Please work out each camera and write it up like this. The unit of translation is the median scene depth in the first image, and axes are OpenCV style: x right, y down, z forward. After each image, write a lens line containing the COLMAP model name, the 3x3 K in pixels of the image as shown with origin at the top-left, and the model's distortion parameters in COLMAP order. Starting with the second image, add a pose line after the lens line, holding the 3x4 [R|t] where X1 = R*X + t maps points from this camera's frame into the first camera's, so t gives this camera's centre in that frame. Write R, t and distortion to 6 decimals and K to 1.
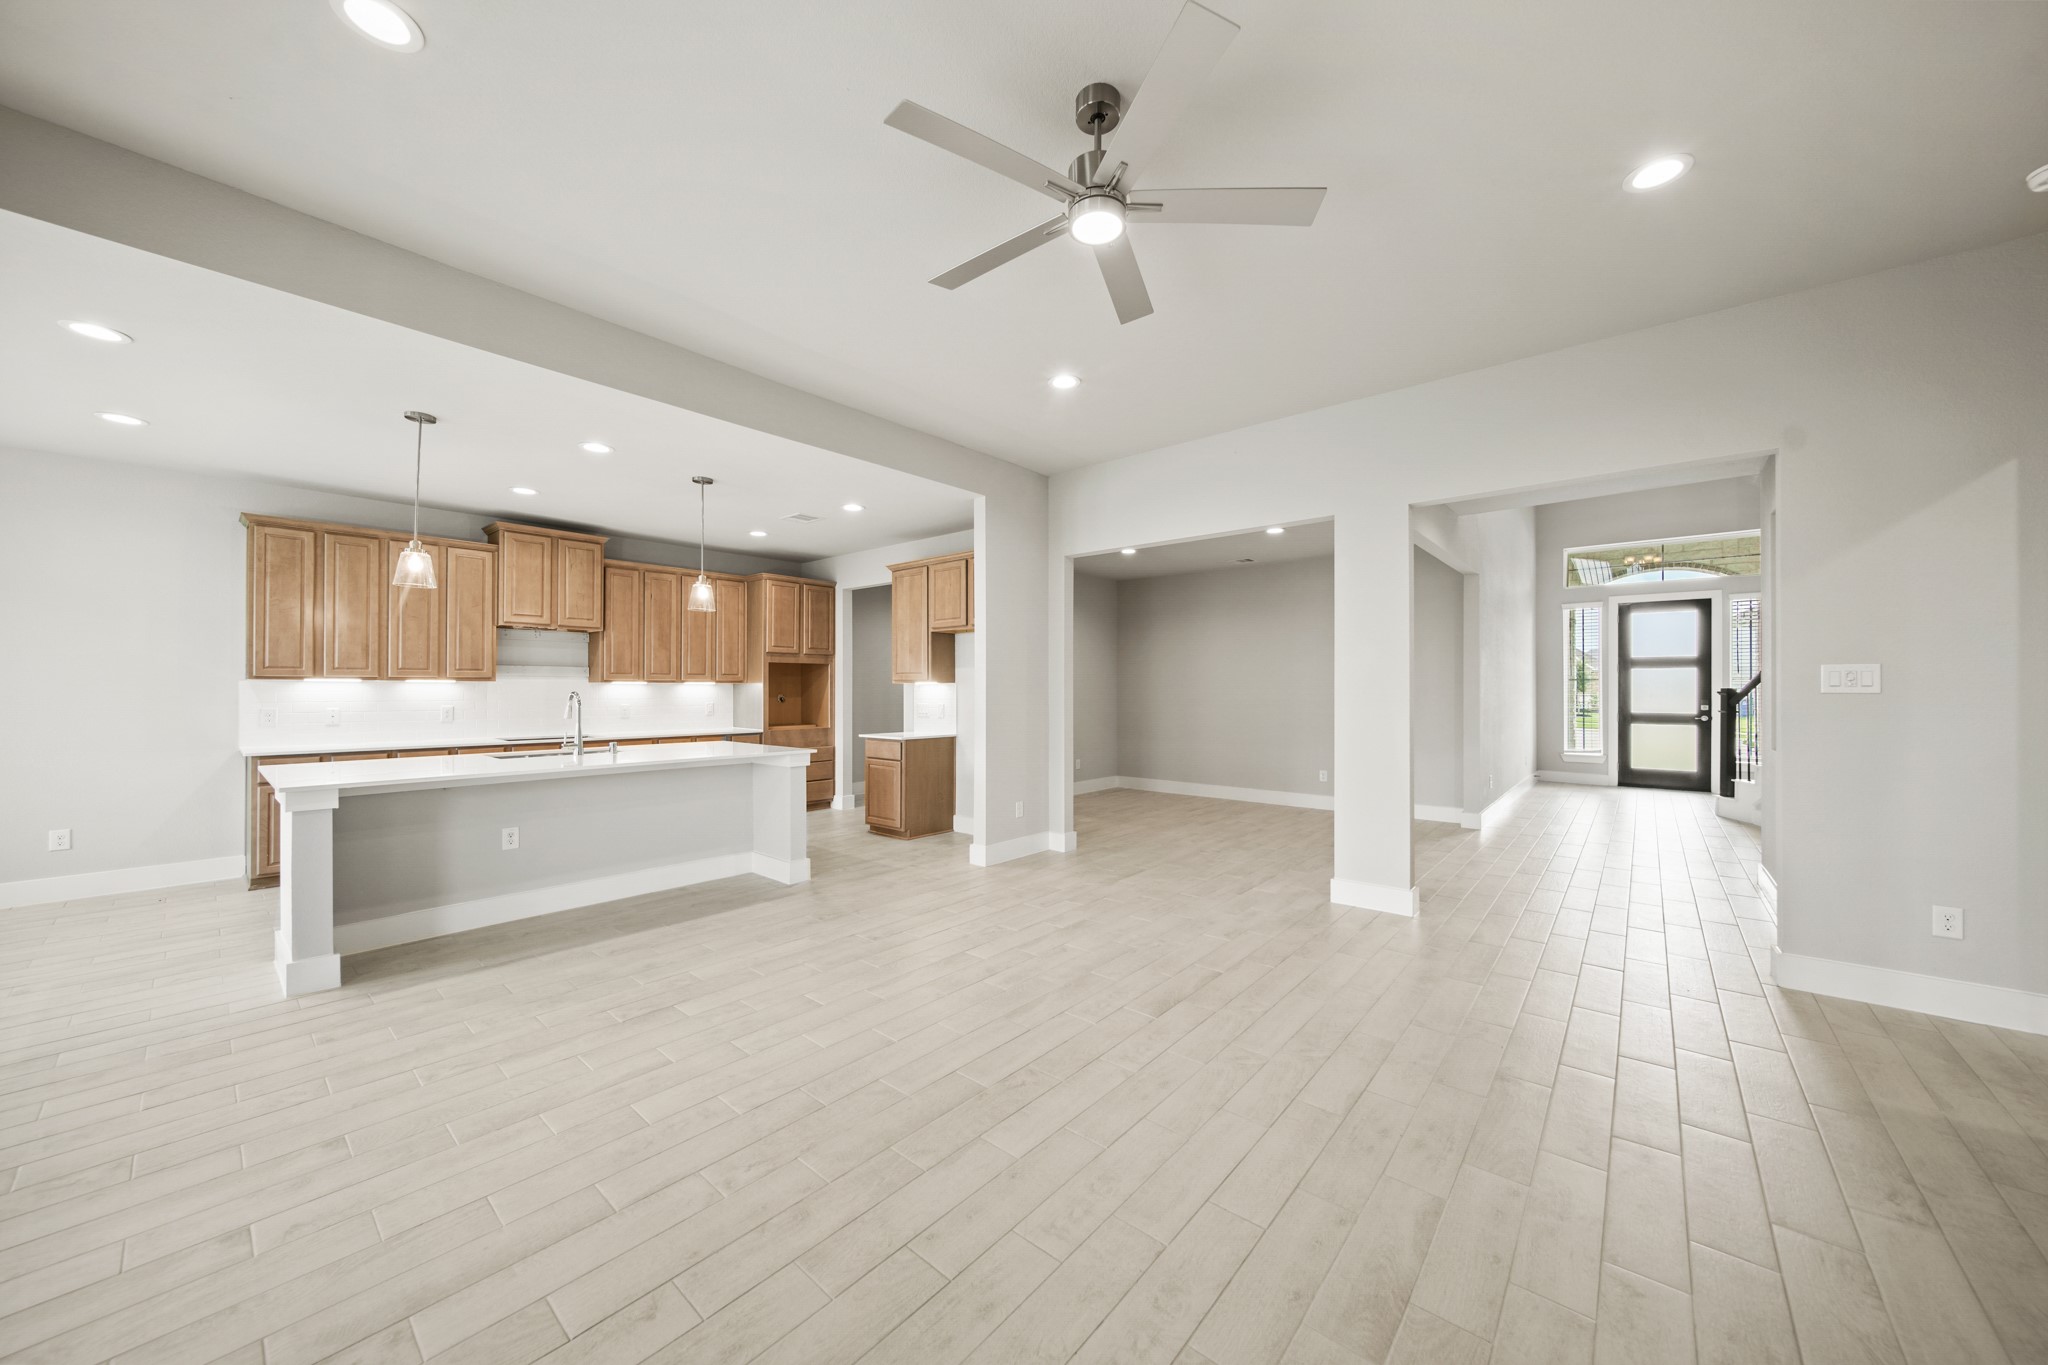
lens RADIAL K [[730.3, 0, 1029.2], [0, 730.3, 685.8], [0, 0, 1]] dist [-0.001929, -0.000619]
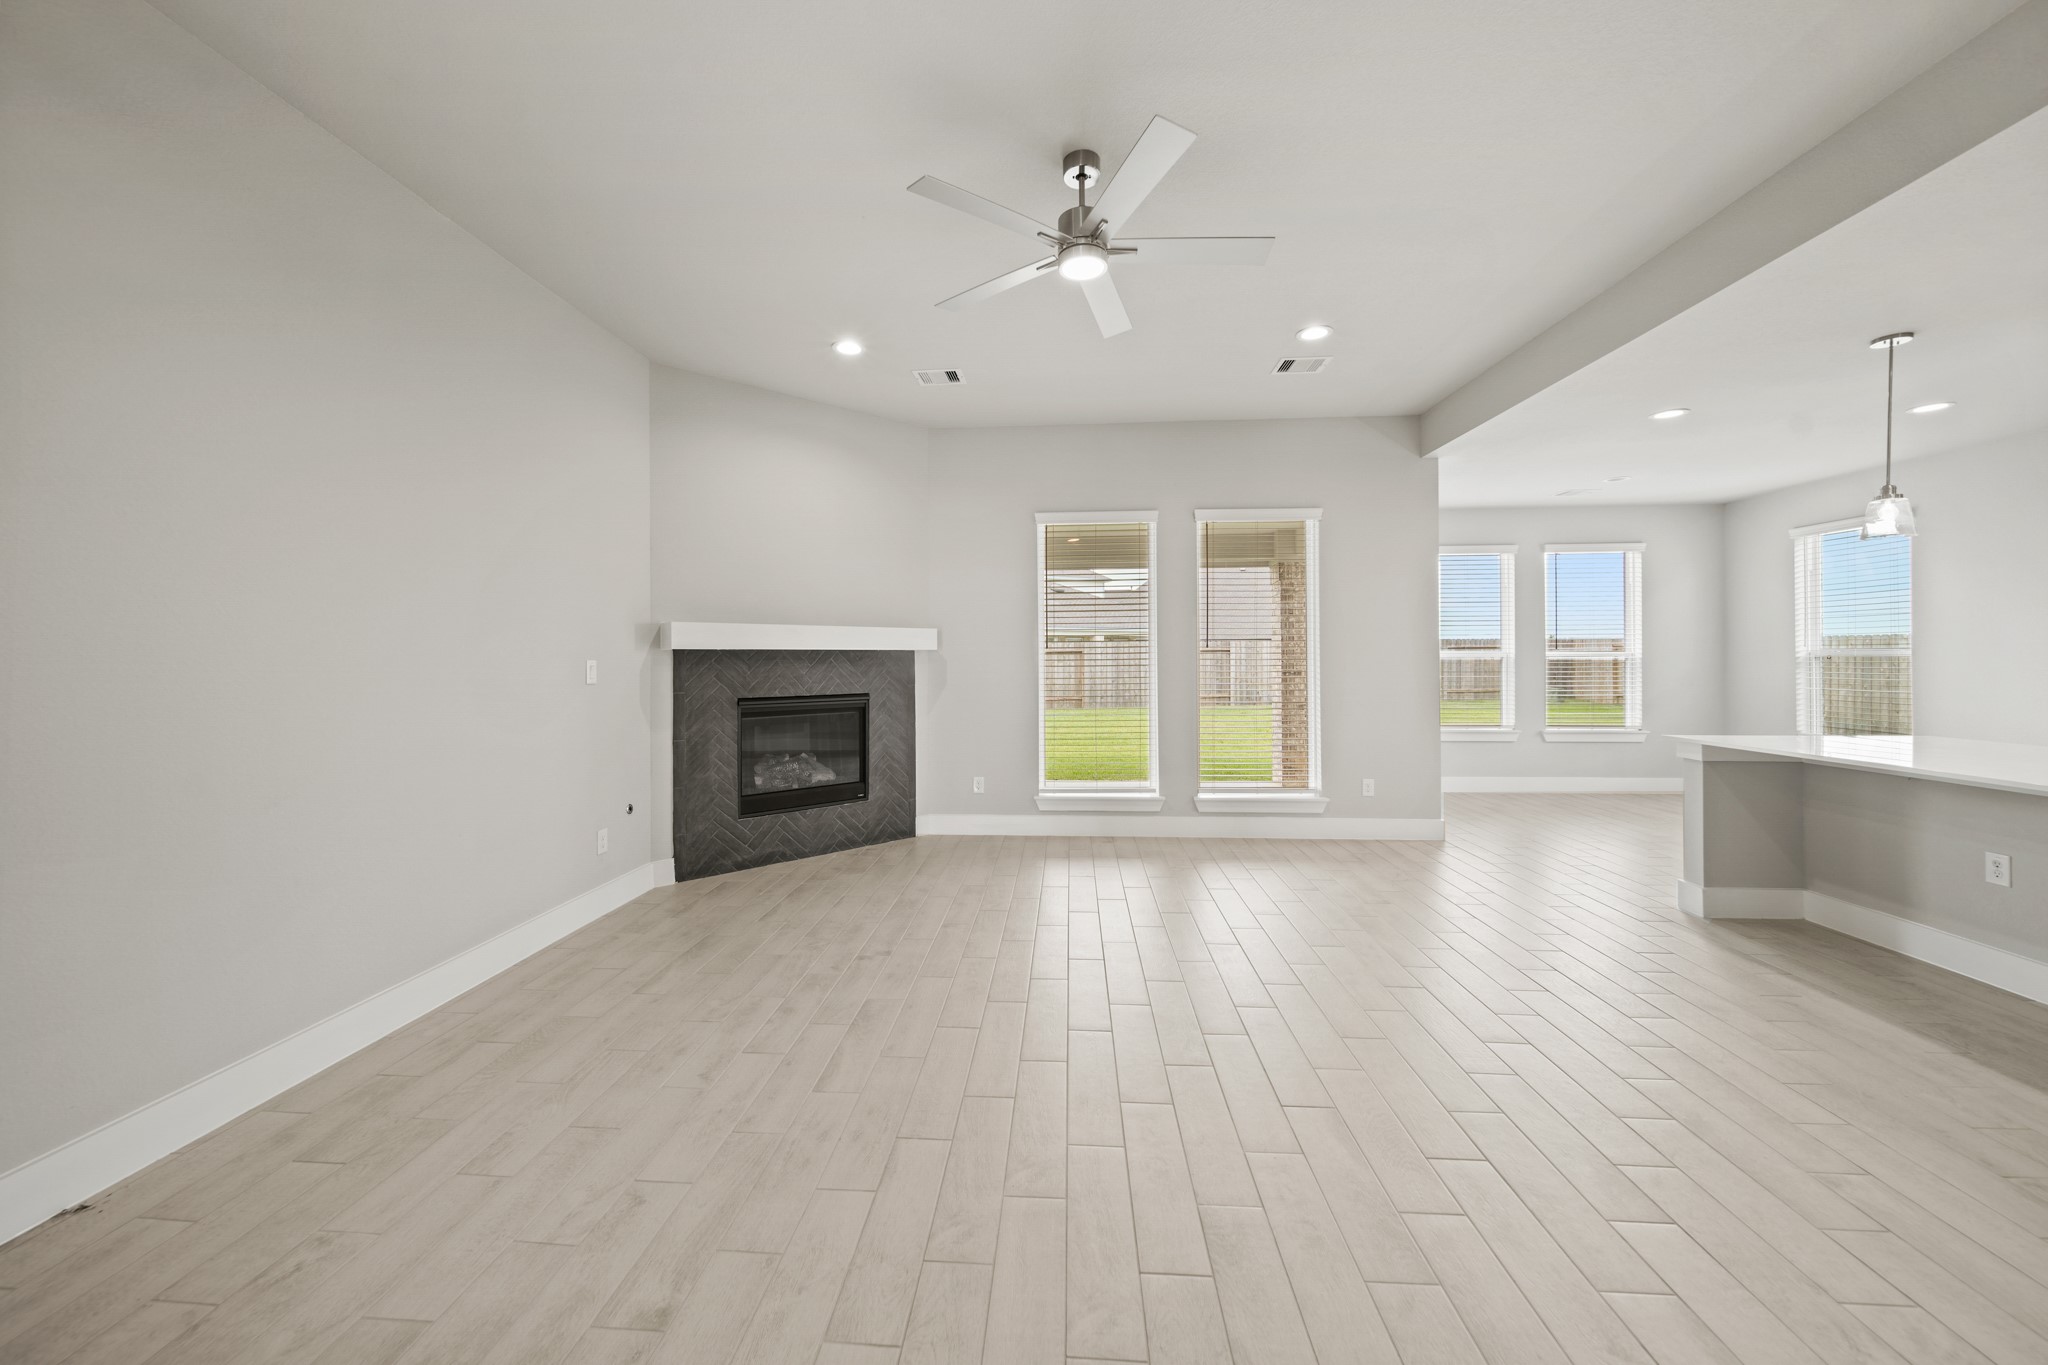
lens RADIAL K [[730.3, 0, 1015.0], [0, 730.3, 665.7], [0, 0, 1]] dist [-0.001929, -0.000619]
pose [[-0.806898, 0.005532, -0.590665, 0.325039], [0.002688, 0.999980, 0.005694, 0.004155], [0.590685, 0.003007, -0.806897, 0.696580]]
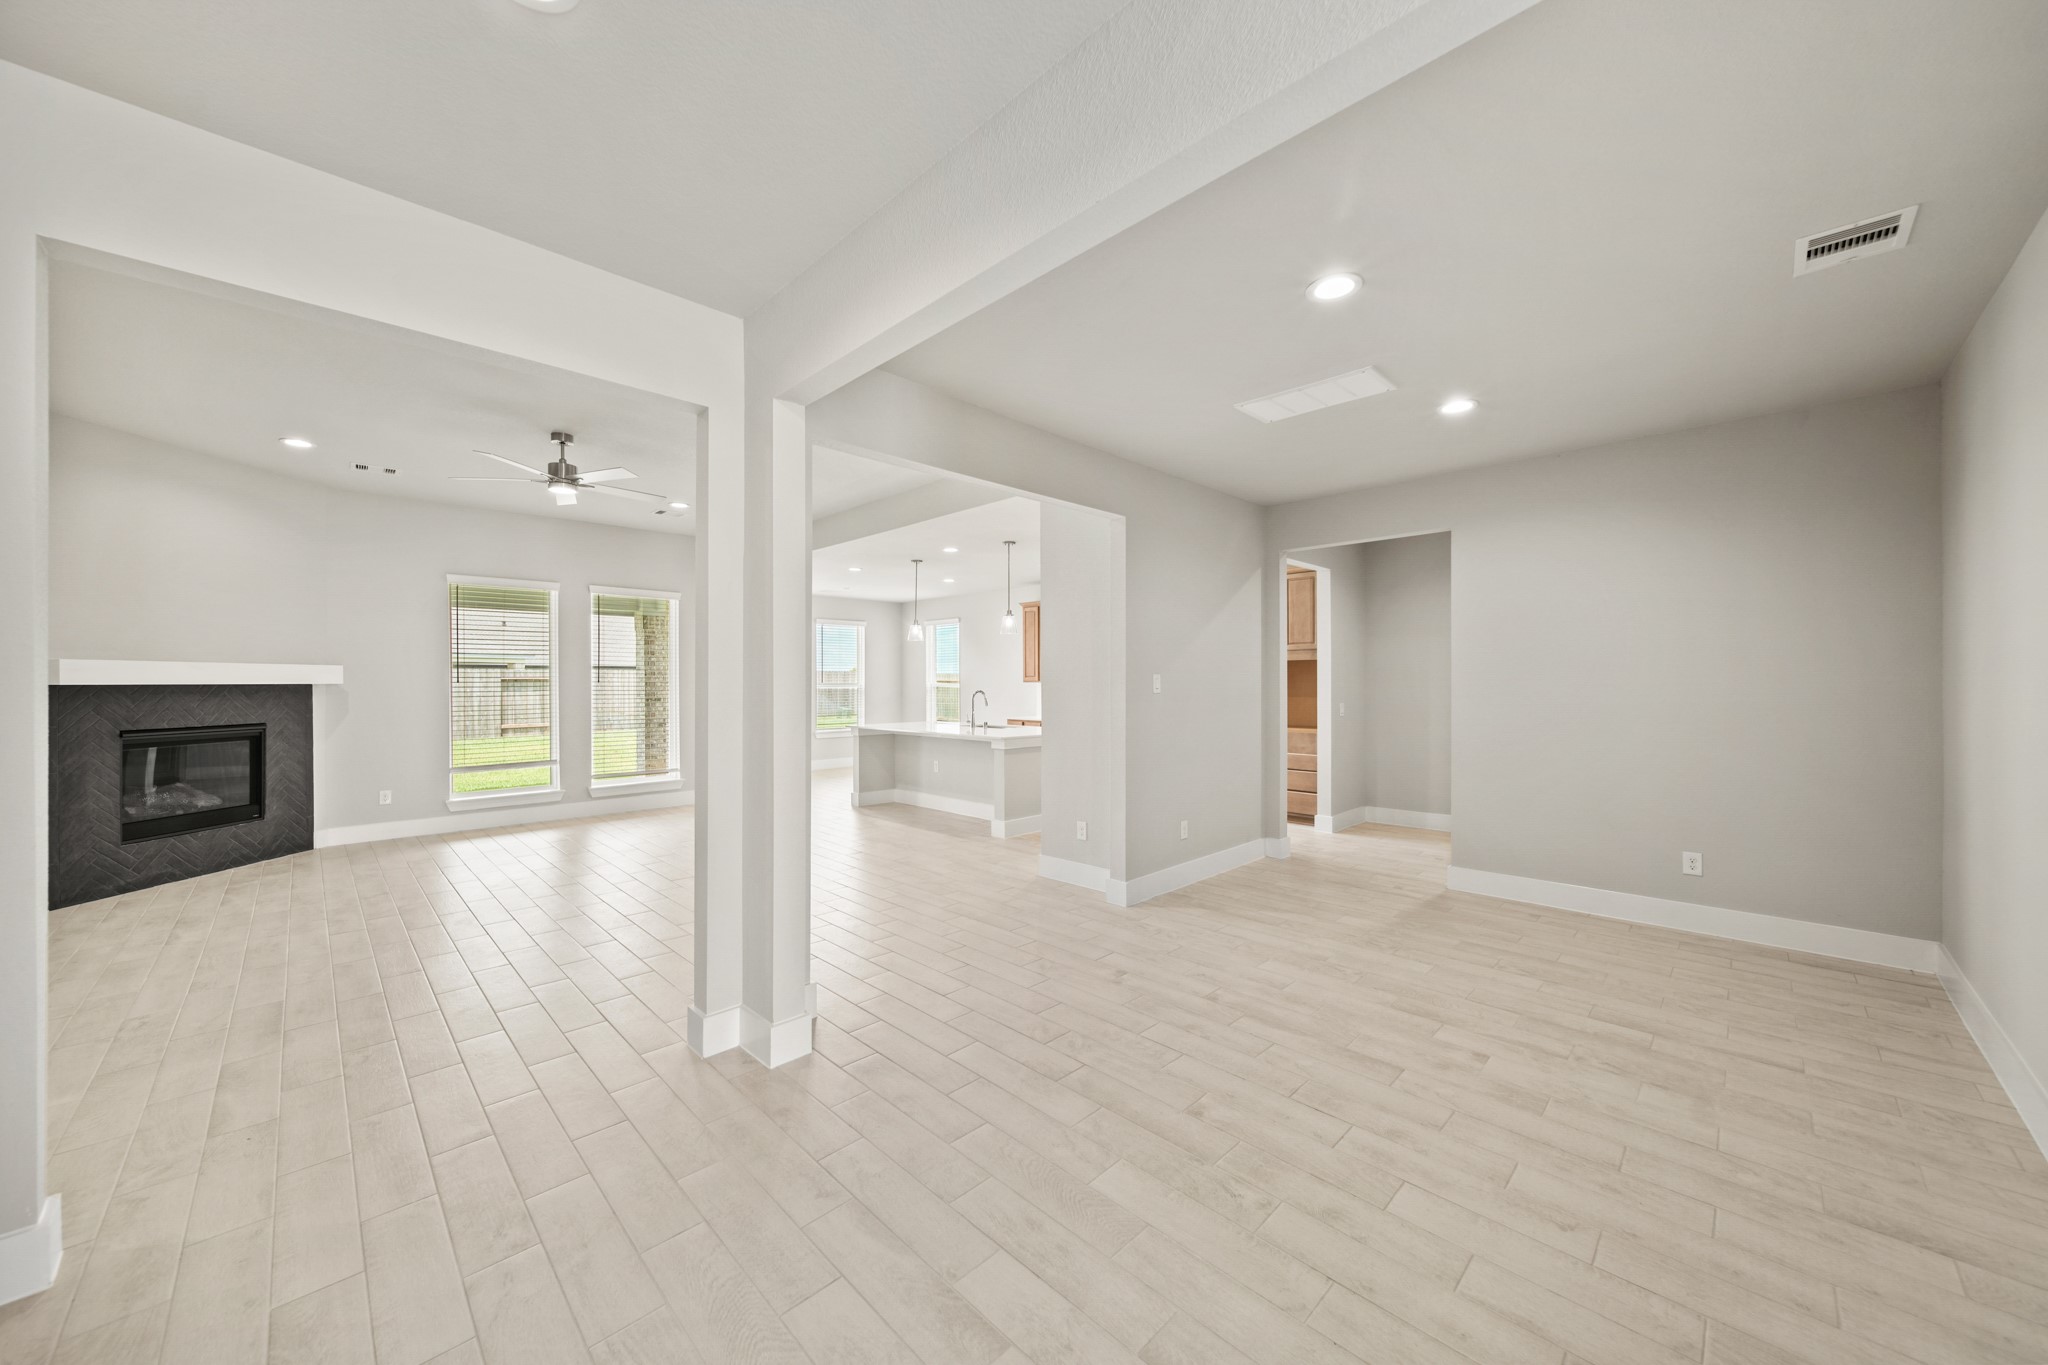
lens RADIAL K [[730.3, 0, 1028.0], [0, 730.3, 679.7], [0, 0, 1]] dist [-0.001929, -0.000619]
pose [[-0.080710, -0.007465, -0.996710, 0.827244], [0.005446, 0.999954, -0.007930, -0.002351], [0.996723, -0.006068, -0.080665, 0.971323]]
